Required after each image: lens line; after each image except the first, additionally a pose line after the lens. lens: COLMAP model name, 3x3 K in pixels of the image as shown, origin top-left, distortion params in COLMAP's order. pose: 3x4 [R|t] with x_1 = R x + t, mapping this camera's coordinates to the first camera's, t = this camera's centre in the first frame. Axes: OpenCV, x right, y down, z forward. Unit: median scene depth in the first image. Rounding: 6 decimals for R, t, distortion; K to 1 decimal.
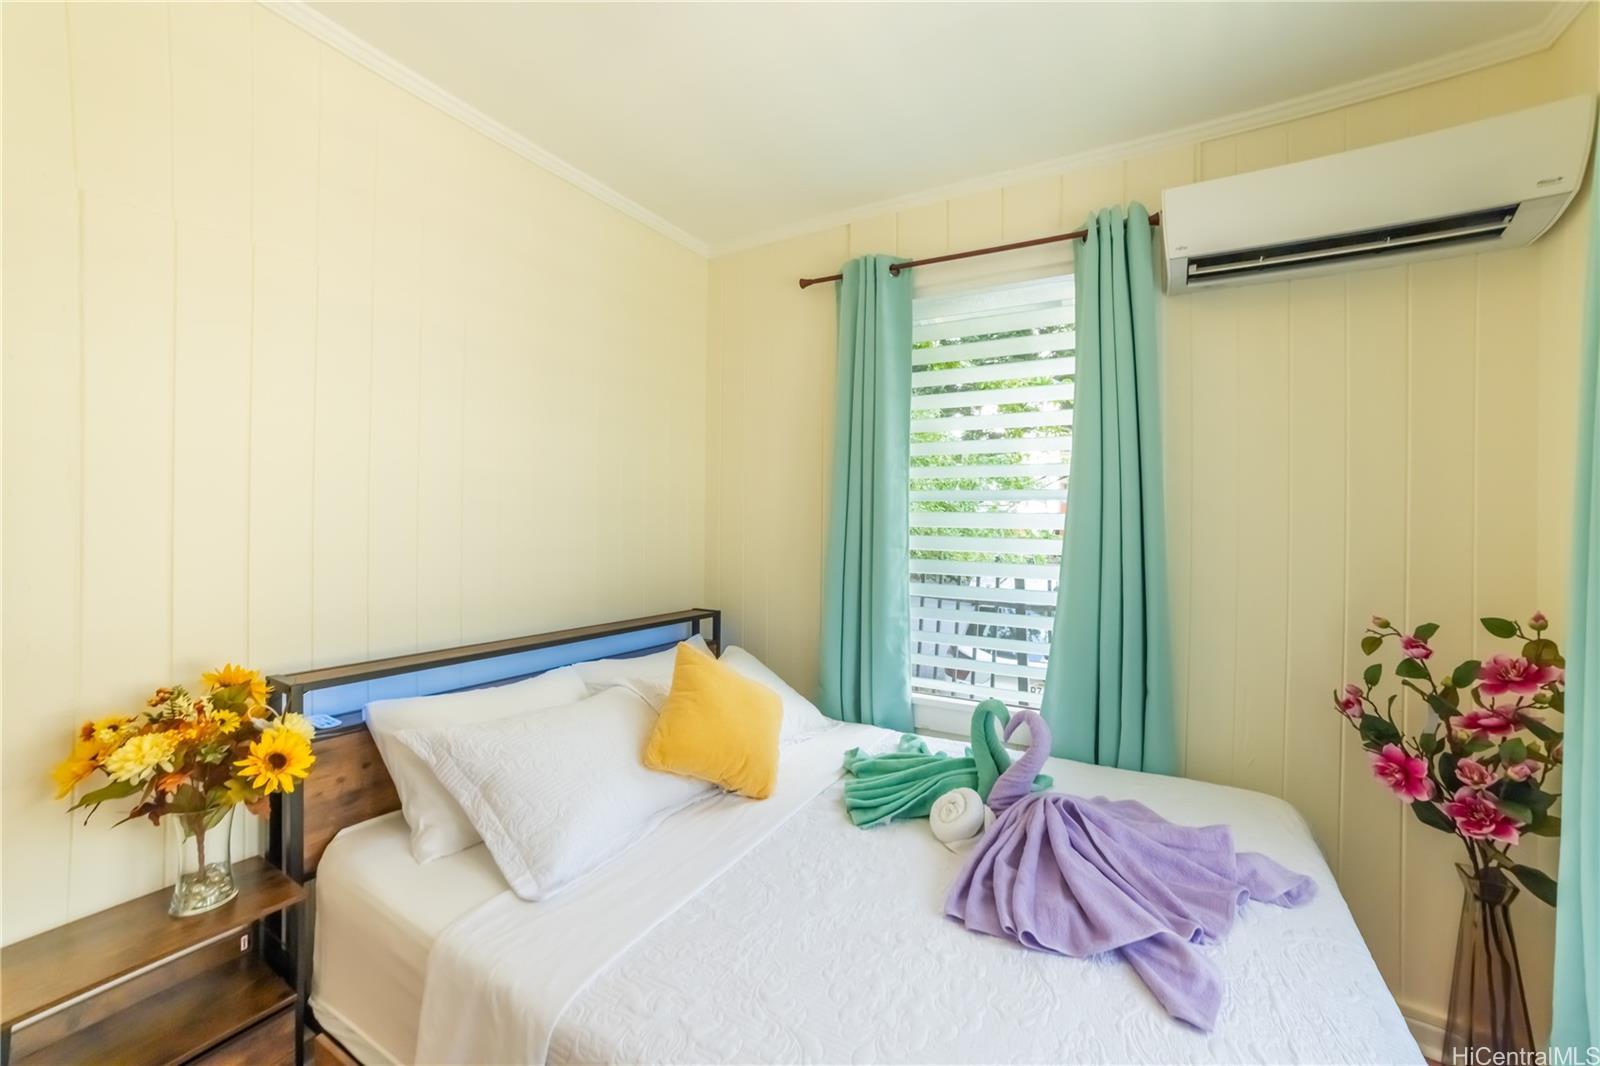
lens RADIAL K [[632.9, 0, 808.0], [0, 632.9, 531.6], [0, 0, 1]] dist [-0.074755, 0.032304]
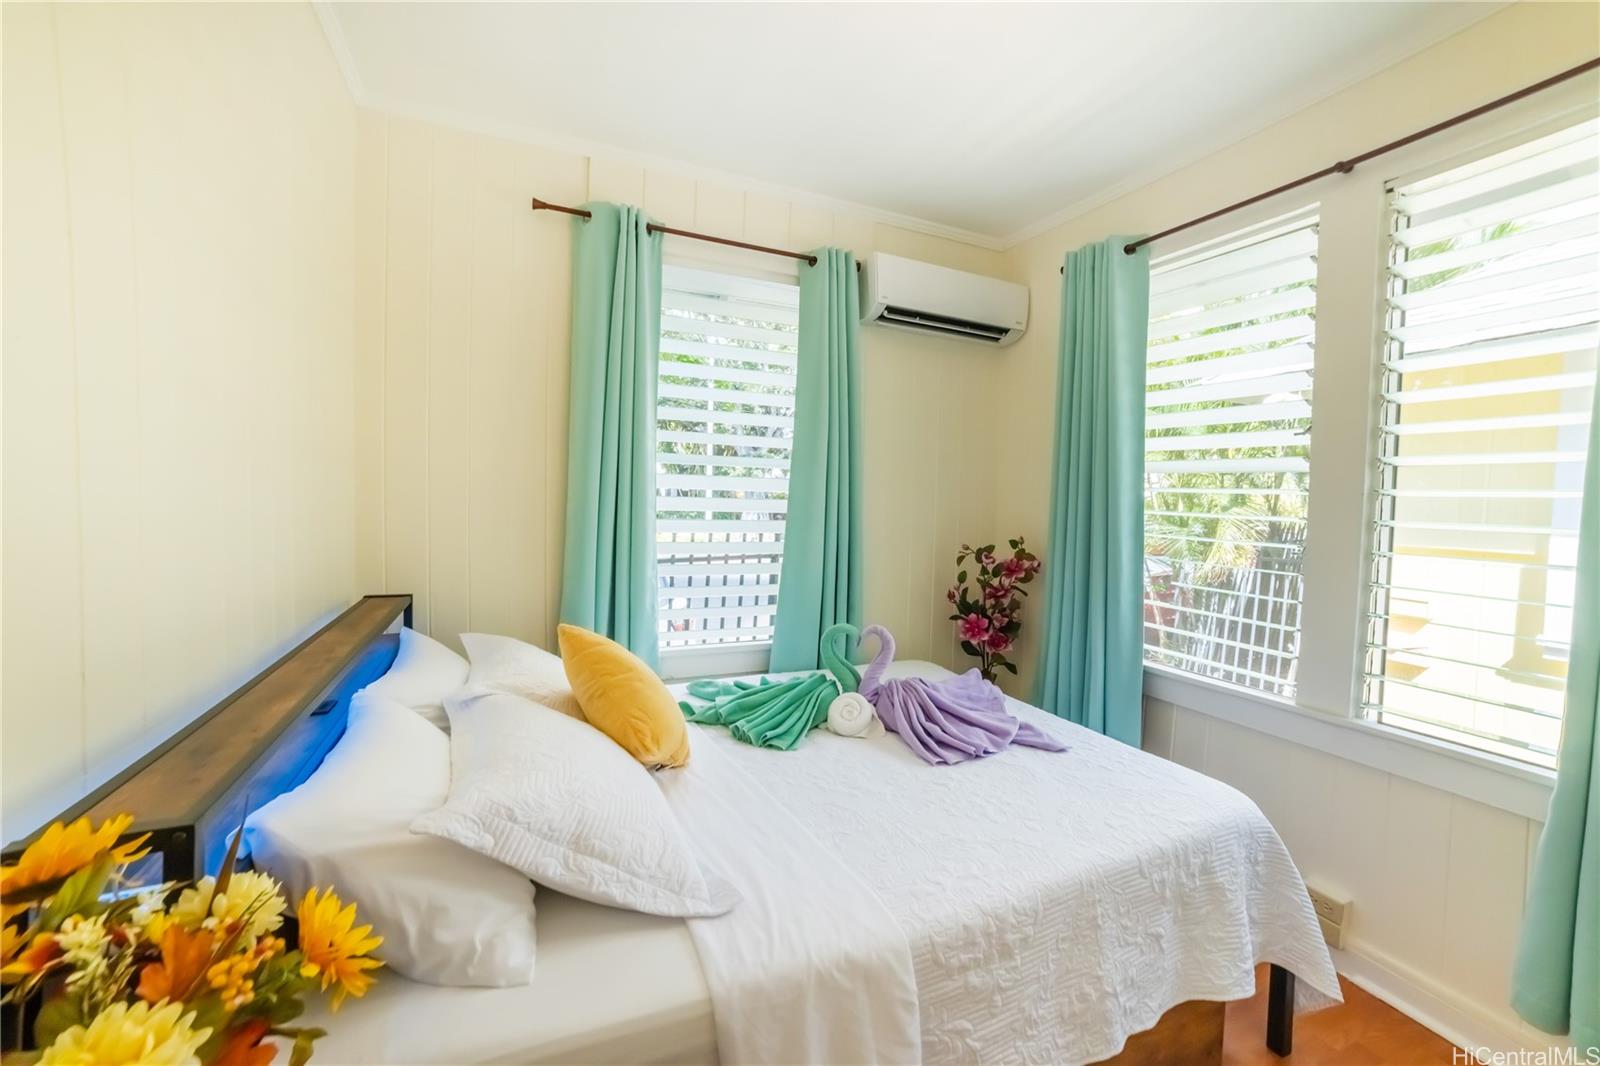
lens RADIAL K [[632.9, 0, 808.0], [0, 632.9, 531.6], [0, 0, 1]] dist [-0.074755, 0.032304]
pose [[0.585001, -0.045629, 0.809748, -0.826924], [-0.008504, 0.998016, 0.062381, -0.005339], [-0.810988, -0.043379, 0.583453, 0.308684]]
